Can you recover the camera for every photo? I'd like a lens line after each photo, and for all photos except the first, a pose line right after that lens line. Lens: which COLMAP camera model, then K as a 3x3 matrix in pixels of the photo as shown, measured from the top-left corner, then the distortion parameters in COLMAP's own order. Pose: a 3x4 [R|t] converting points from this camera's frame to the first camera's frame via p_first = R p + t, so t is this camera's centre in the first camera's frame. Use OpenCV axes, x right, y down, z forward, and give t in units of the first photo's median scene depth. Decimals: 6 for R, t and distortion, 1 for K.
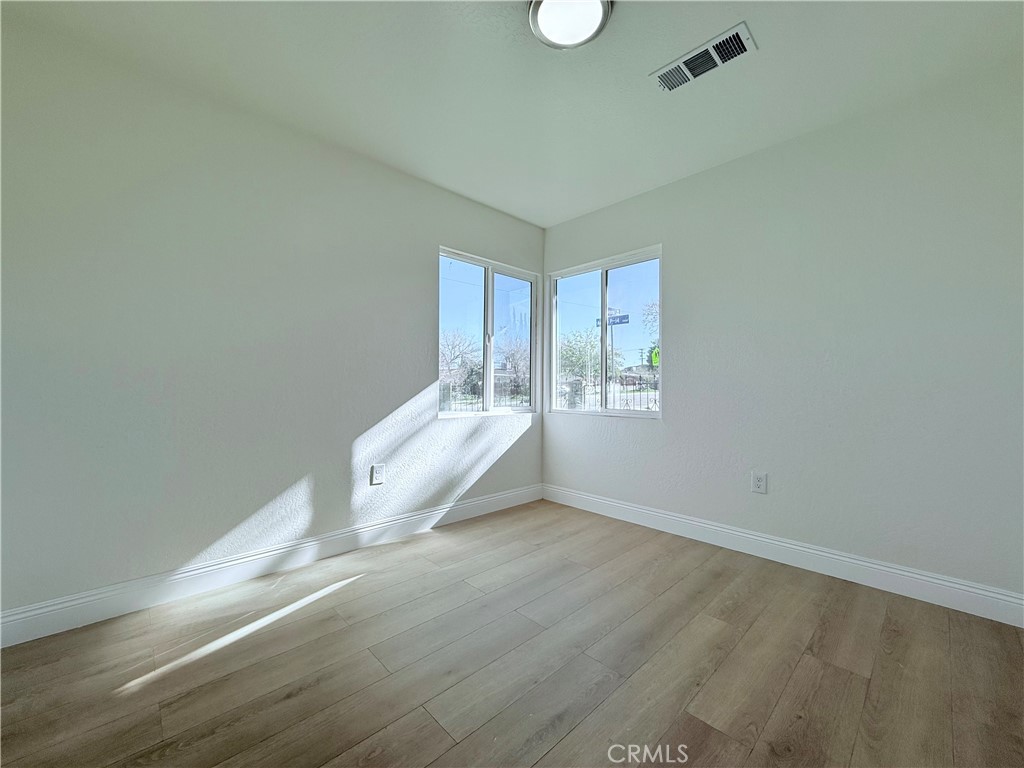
lens RADIAL K [[418.2, 0, 514.8], [0, 418.2, 383.5], [0, 0, 1]] dist [-0.000247, 0.000104]
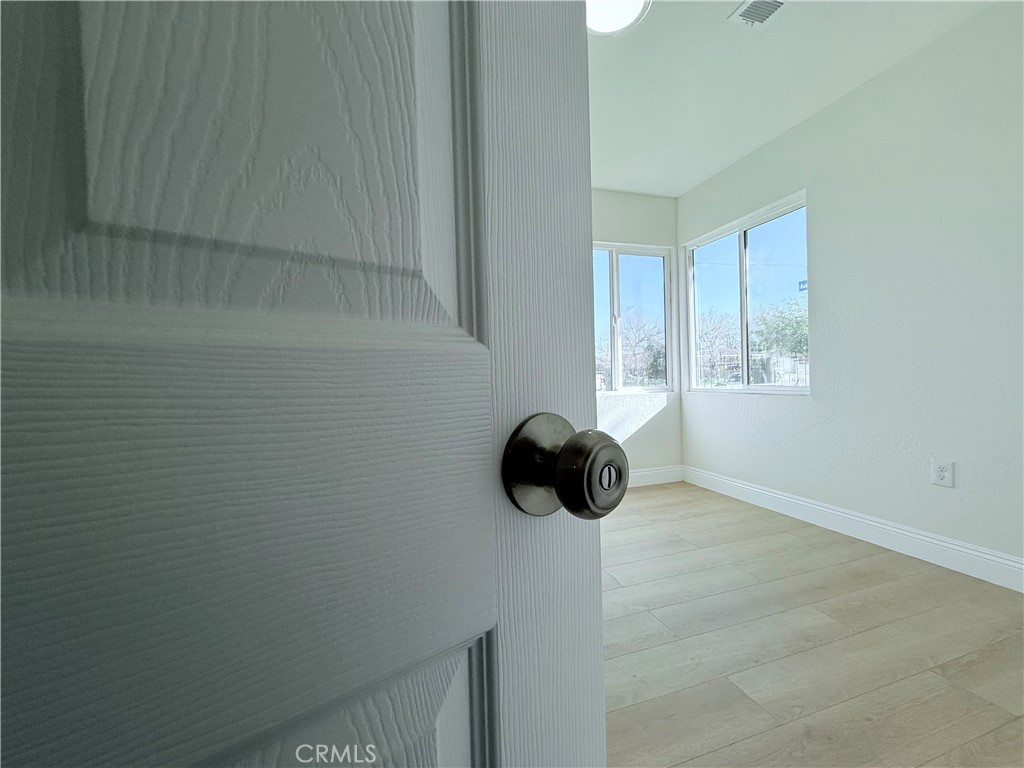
lens RADIAL K [[422.3, 0, 509.9], [0, 422.3, 383.8], [0, 0, 1]] dist [0.000753, -0.000269]
pose [[0.894379, -0.028968, -0.446371, 0.163557], [0.043660, 0.998789, 0.022663, 0.013303], [0.445174, -0.039758, 0.894561, -0.043524]]
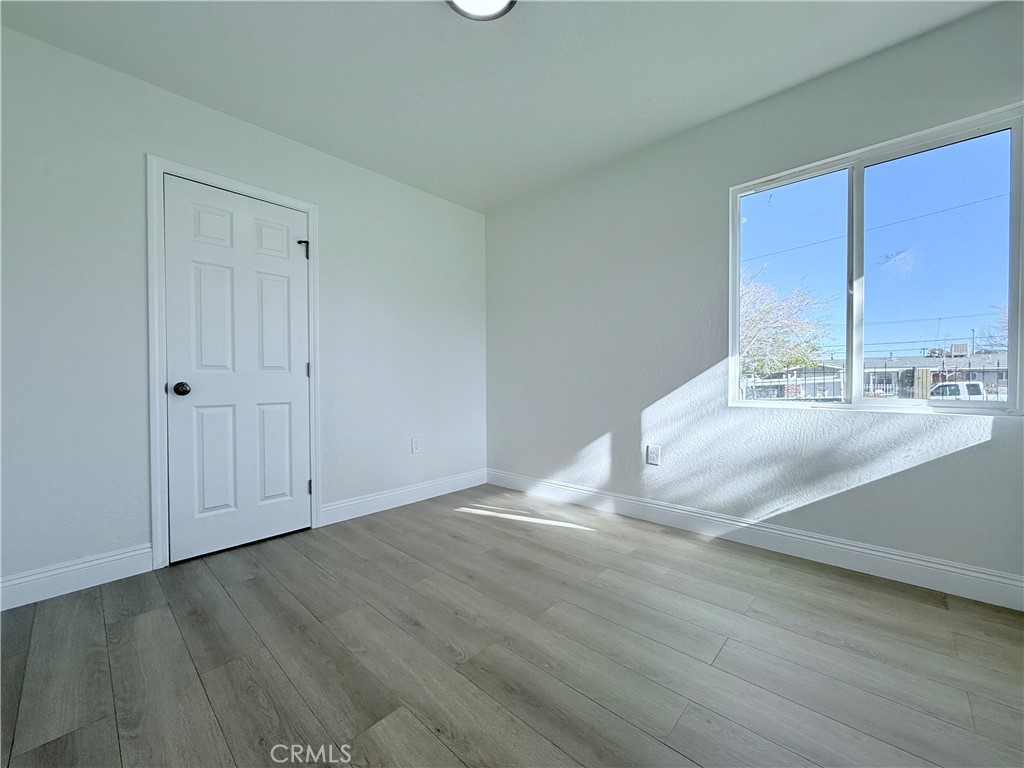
lens RADIAL K [[422.3, 0, 509.9], [0, 422.3, 383.8], [0, 0, 1]] dist [0.000753, -0.000269]
pose [[0.018844, 0.004187, -0.999814, 0.532723], [0.018914, 0.999811, 0.004543, 0.024780], [0.999644, -0.018996, 0.018761, 0.485624]]
